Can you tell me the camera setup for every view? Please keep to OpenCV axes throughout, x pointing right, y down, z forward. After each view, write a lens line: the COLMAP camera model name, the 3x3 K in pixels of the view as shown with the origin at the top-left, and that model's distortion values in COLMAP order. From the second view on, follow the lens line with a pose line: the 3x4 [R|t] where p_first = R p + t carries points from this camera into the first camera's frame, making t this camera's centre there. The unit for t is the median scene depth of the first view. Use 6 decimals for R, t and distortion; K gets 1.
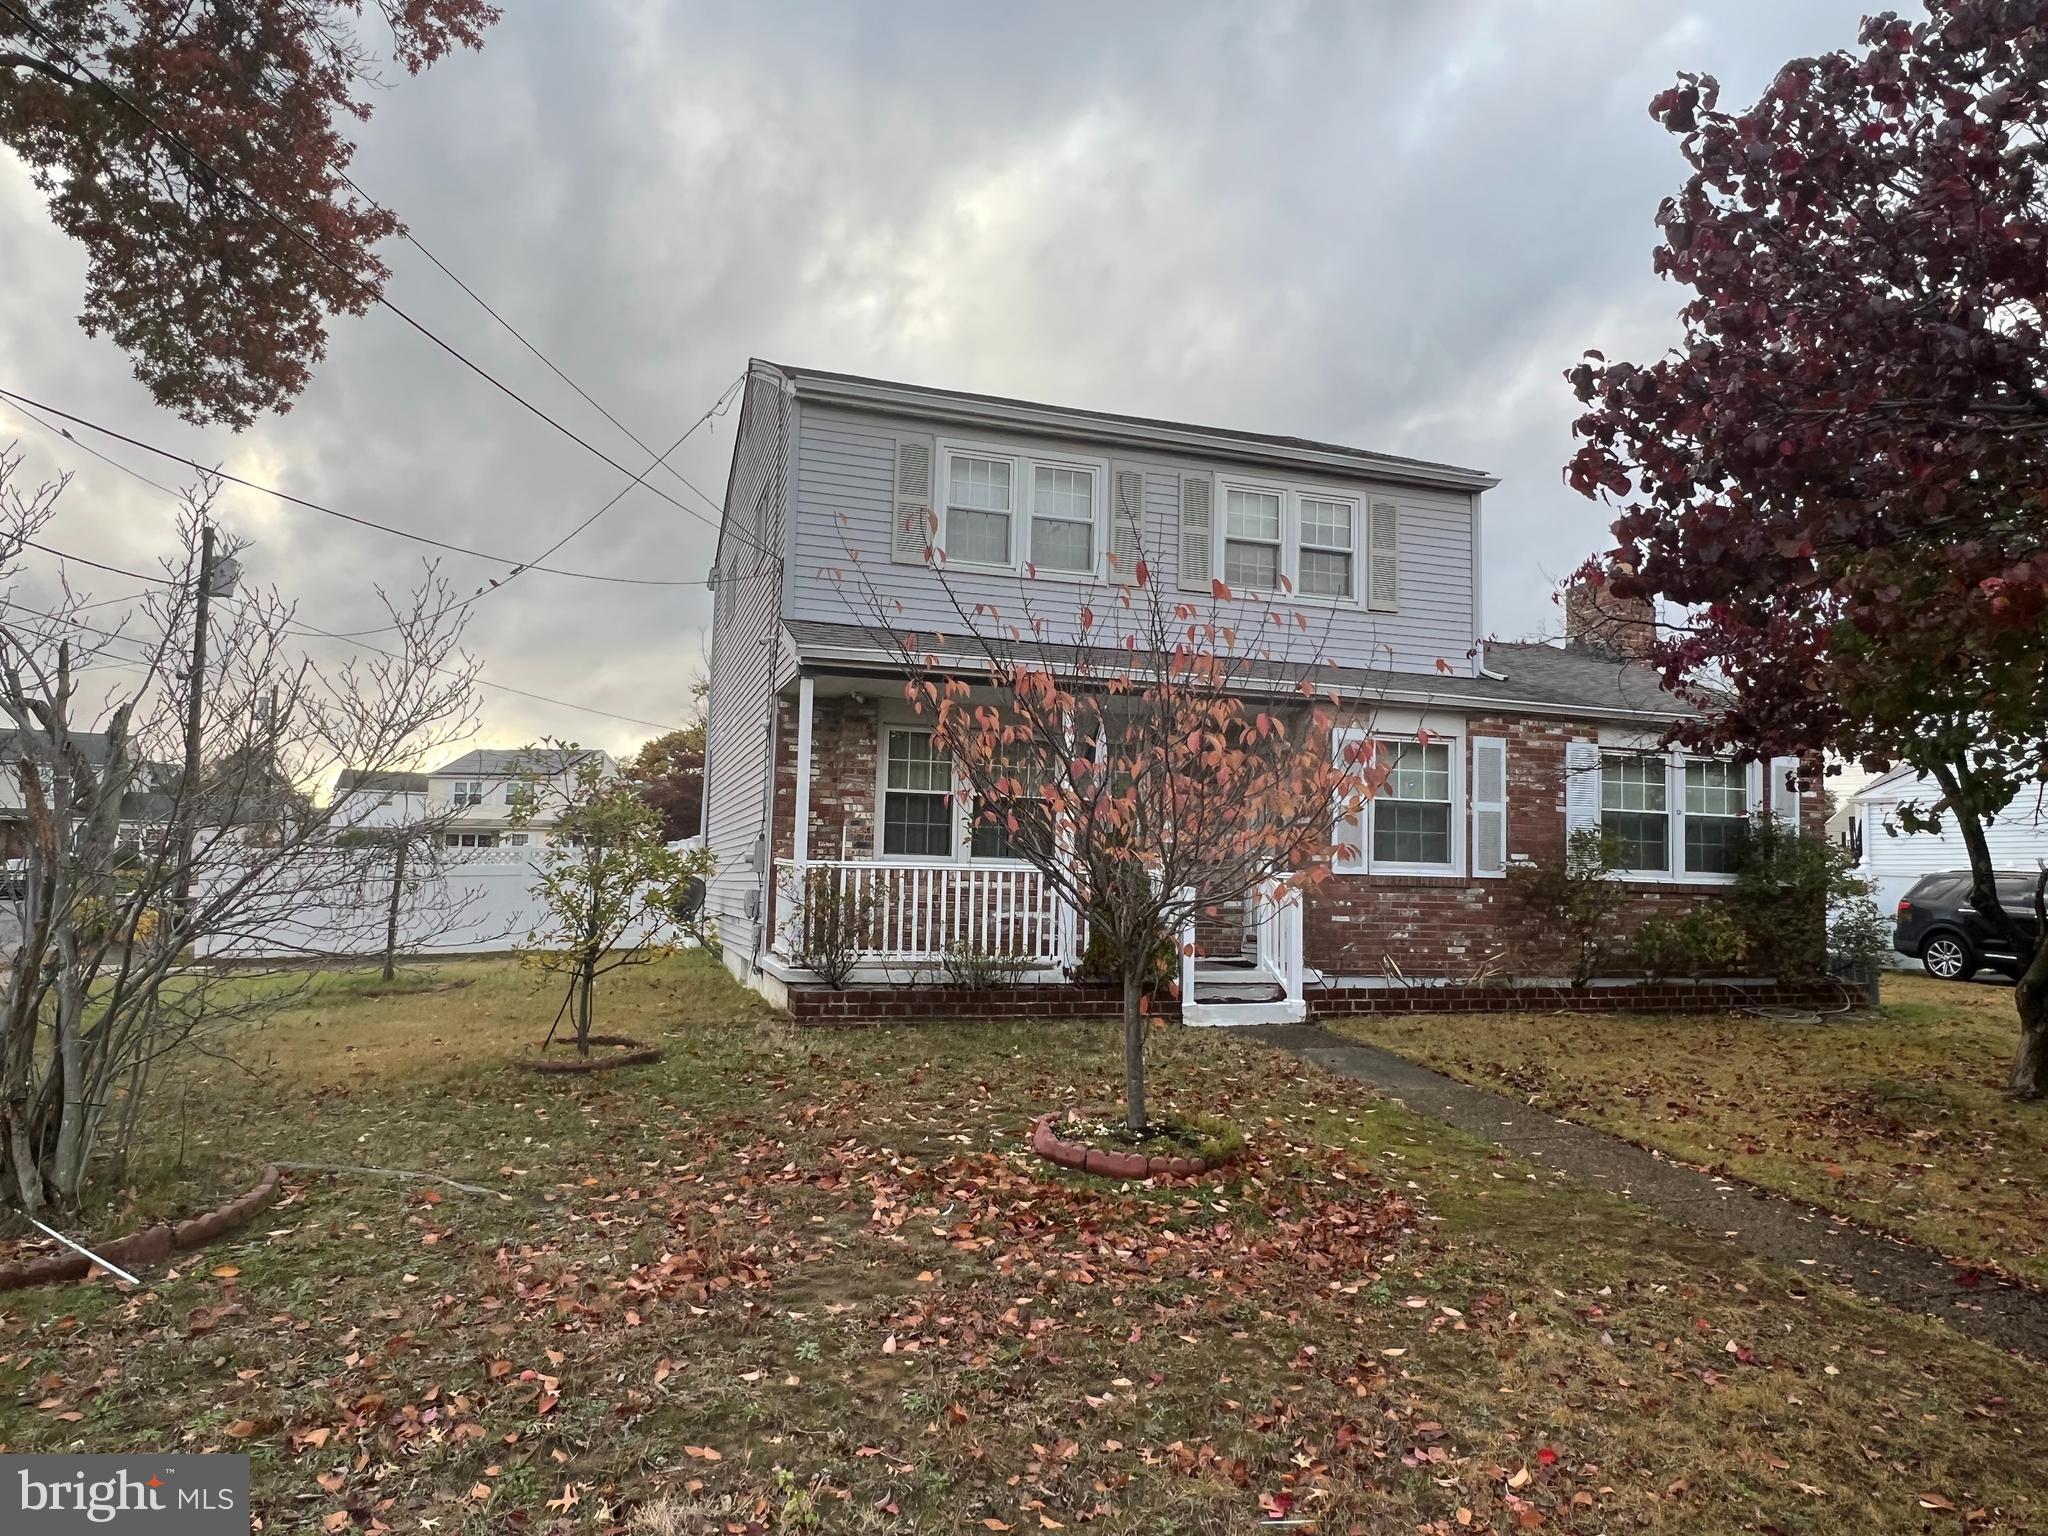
lens RADIAL K [[1332.7, 0, 1011.8], [0, 1332.7, 781.2], [0, 0, 1]] dist [0.003712, -0.002976]
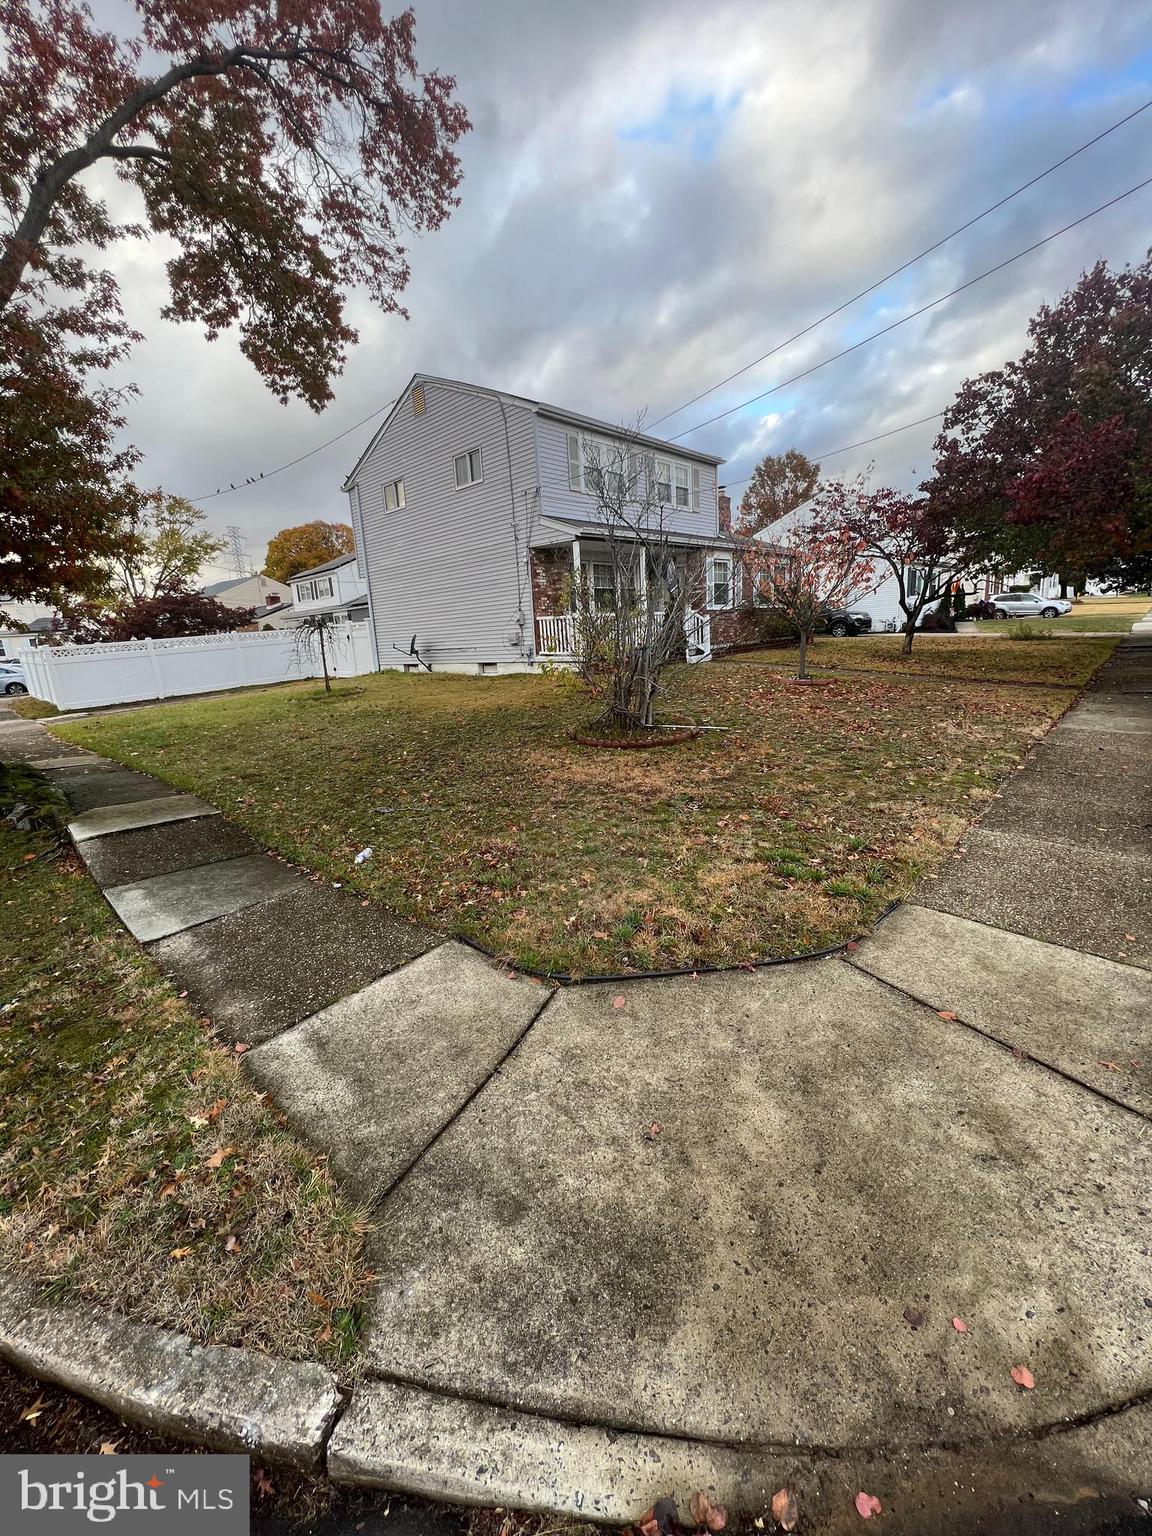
lens RADIAL K [[621.2, 0, 574.7], [0, 621.2, 761.1], [0, 0, 1]] dist [-0.001276, 0.000971]
pose [[0.871129, -0.172721, 0.459675, -0.686100], [0.038170, 0.957084, 0.287285, -0.015272], [-0.489568, -0.232716, 0.840337, -0.073765]]
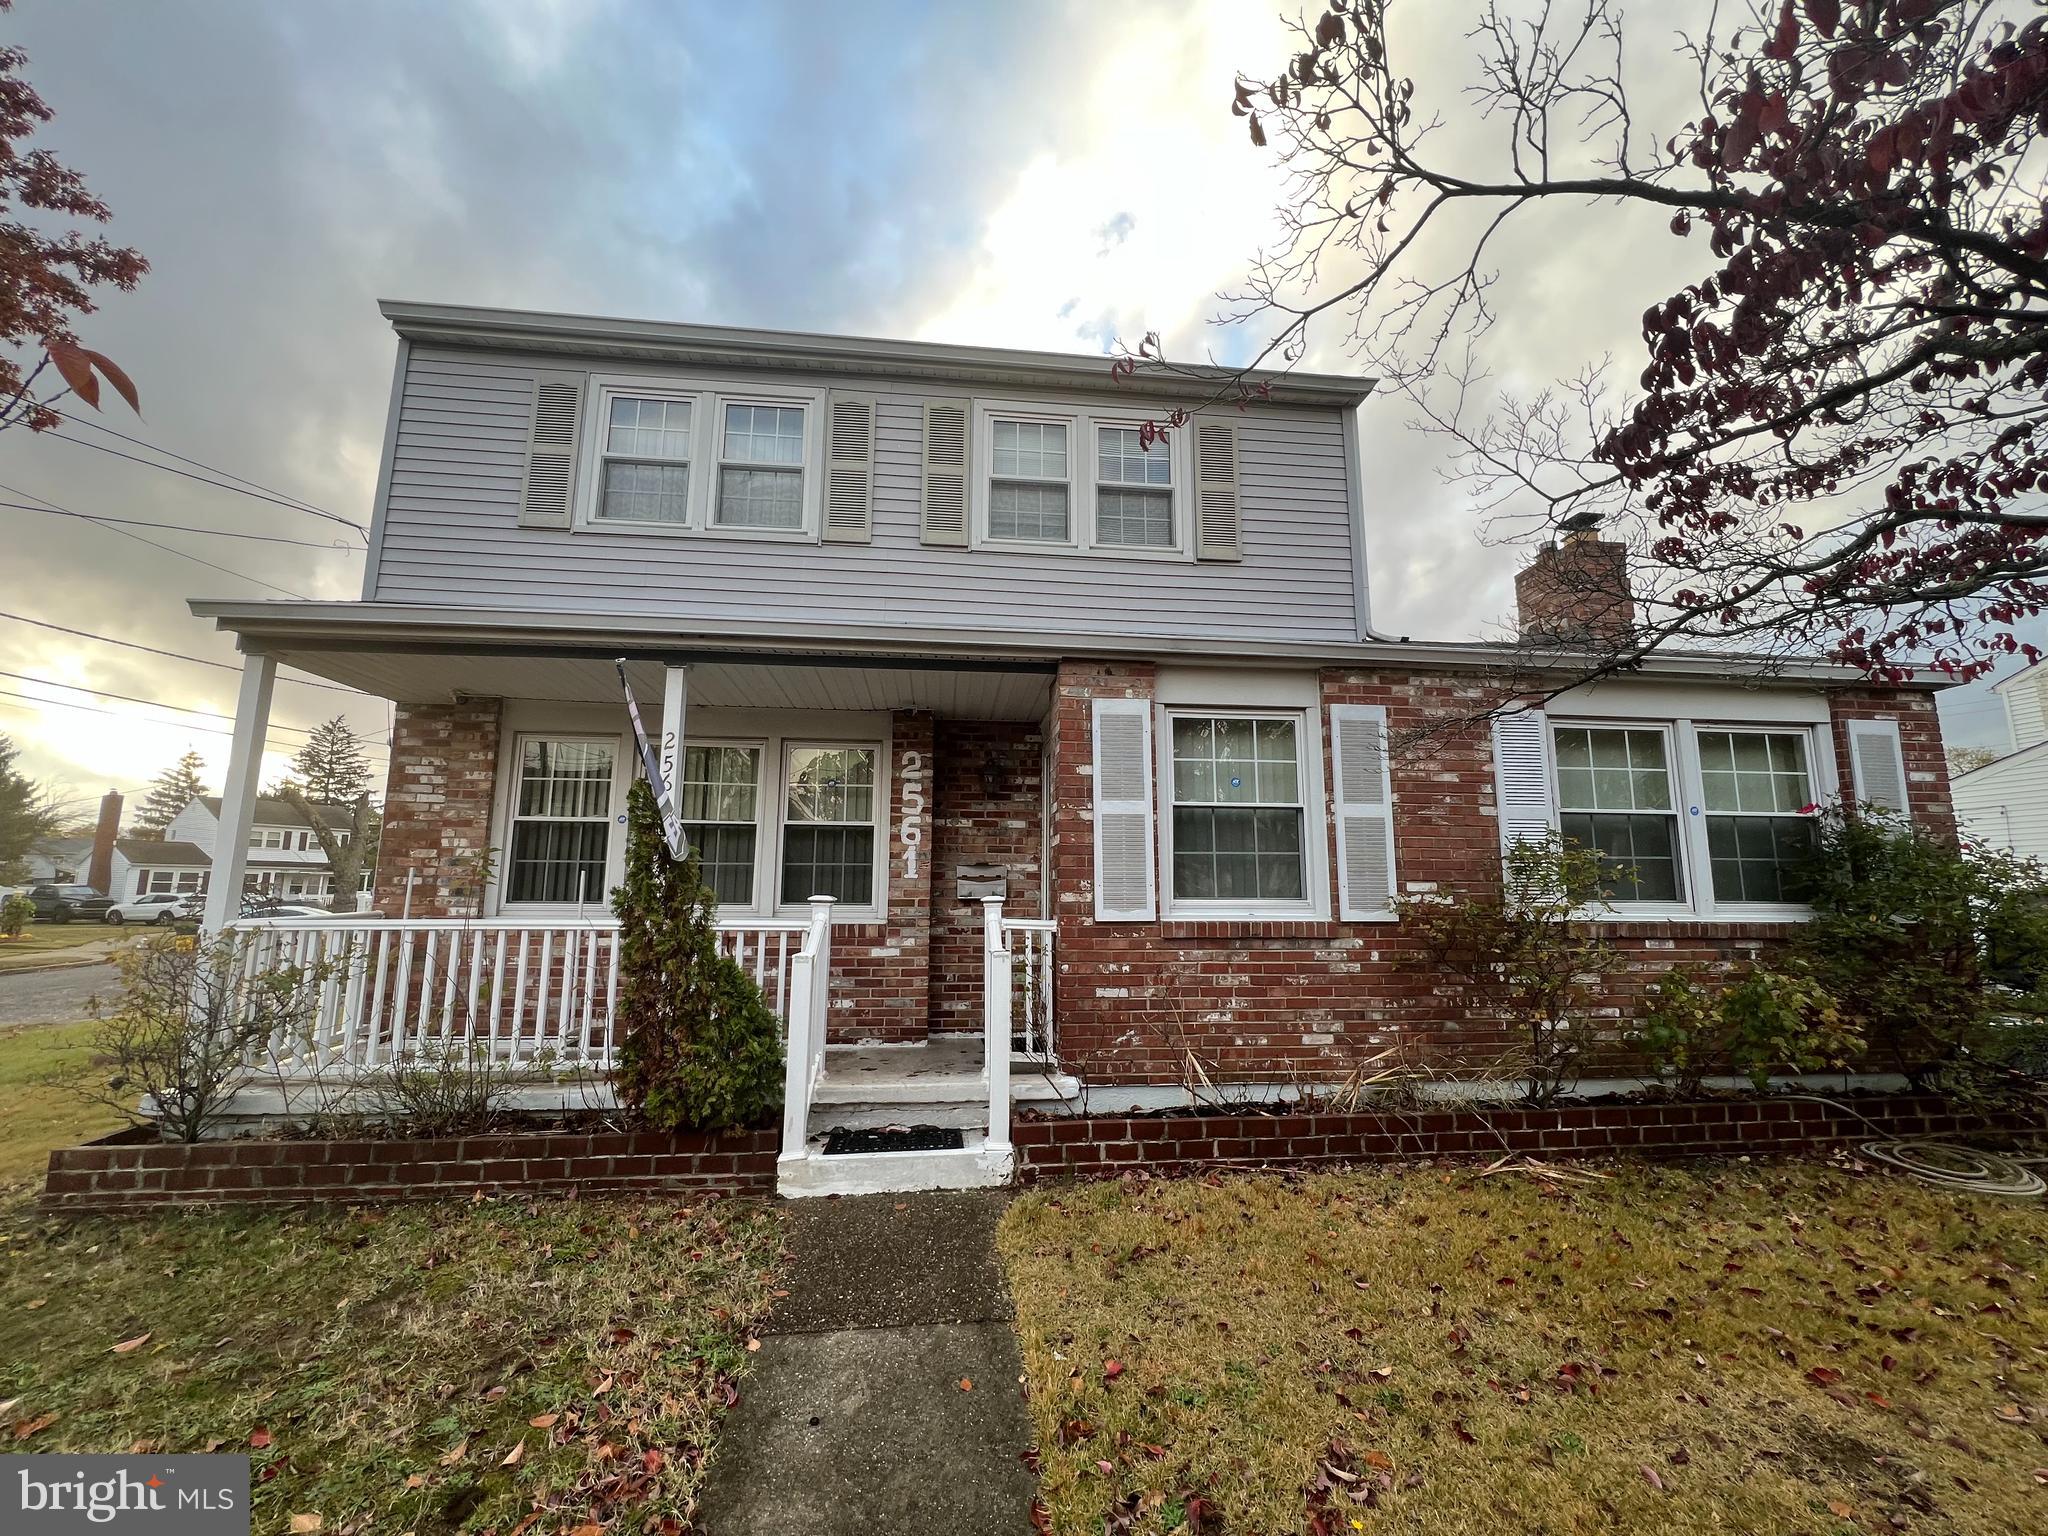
lens RADIAL K [[828.2, 0, 1014.5], [0, 828.2, 771.6], [0, 0, 1]] dist [-0.001276, 0.000971]
pose [[0.978830, -0.049941, -0.198488, 0.284401], [0.034031, 0.995987, -0.082778, 0.029187], [0.201826, 0.074271, 0.976601, 0.595433]]
